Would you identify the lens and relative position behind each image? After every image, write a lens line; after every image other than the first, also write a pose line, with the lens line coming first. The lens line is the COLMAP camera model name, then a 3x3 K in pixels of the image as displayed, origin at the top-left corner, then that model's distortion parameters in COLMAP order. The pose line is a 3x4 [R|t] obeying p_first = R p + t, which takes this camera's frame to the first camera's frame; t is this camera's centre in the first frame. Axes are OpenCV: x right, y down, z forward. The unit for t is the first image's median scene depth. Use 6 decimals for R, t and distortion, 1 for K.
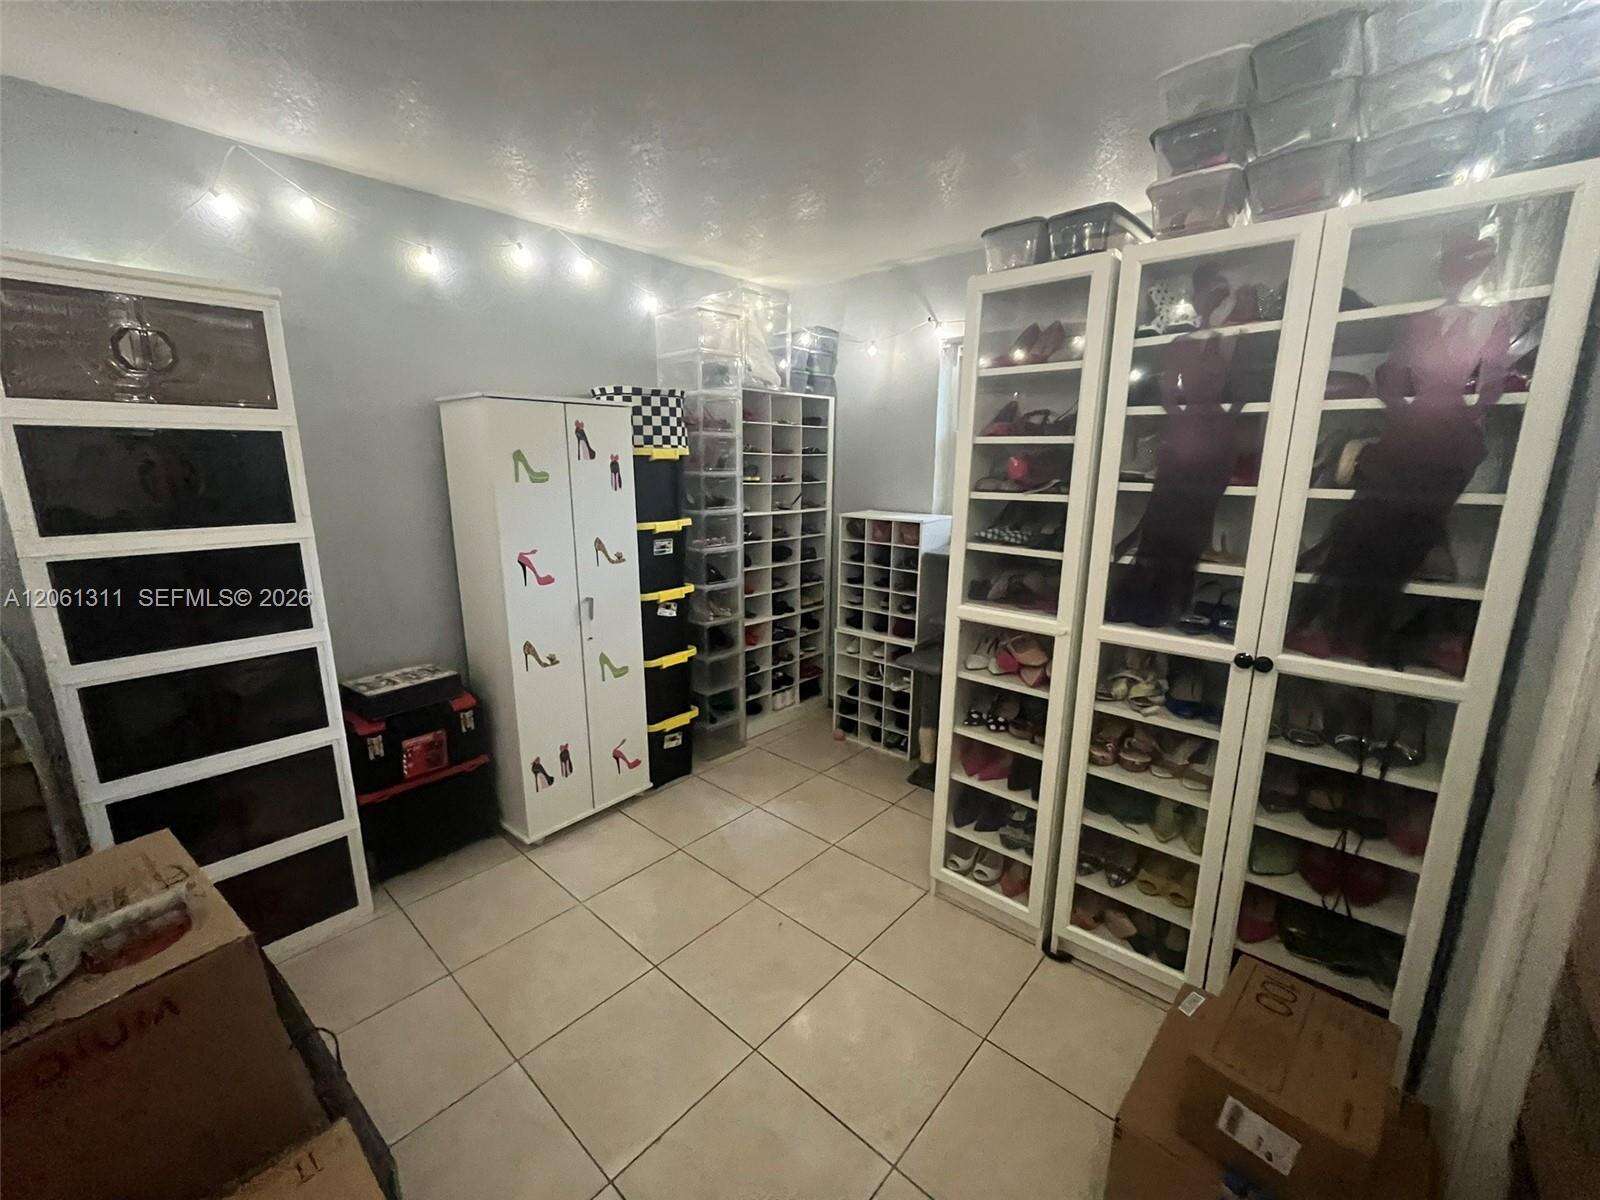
lens RADIAL K [[649.5, 0, 801.5], [0, 649.5, 599.9], [0, 0, 1]] dist [-0.008937, 0.000513]
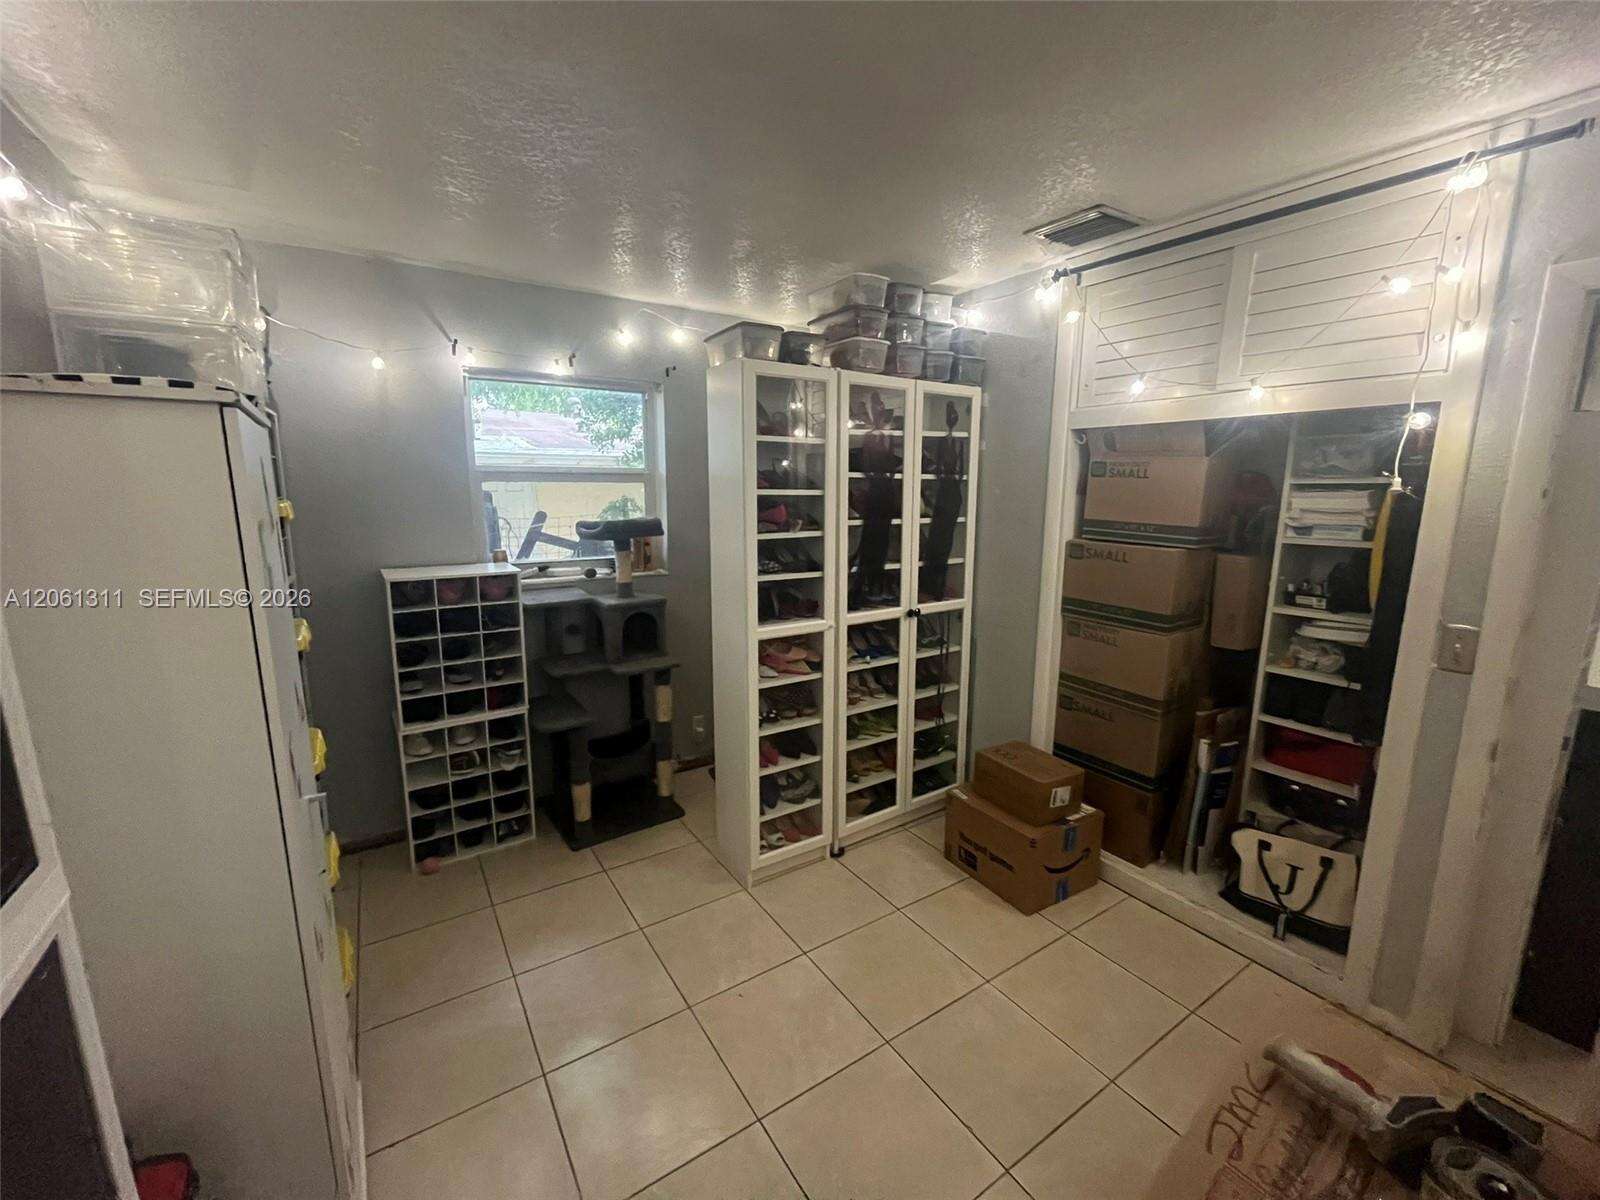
lens RADIAL K [[649.5, 0, 802.0], [0, 649.5, 597.2], [0, 0, 1]] dist [-0.008937, 0.000513]
pose [[0.257760, -0.176301, 0.949988, -1.005937], [0.196803, 0.972180, 0.127021, -0.217337], [-0.945954, 0.154219, 0.285286, 0.678174]]
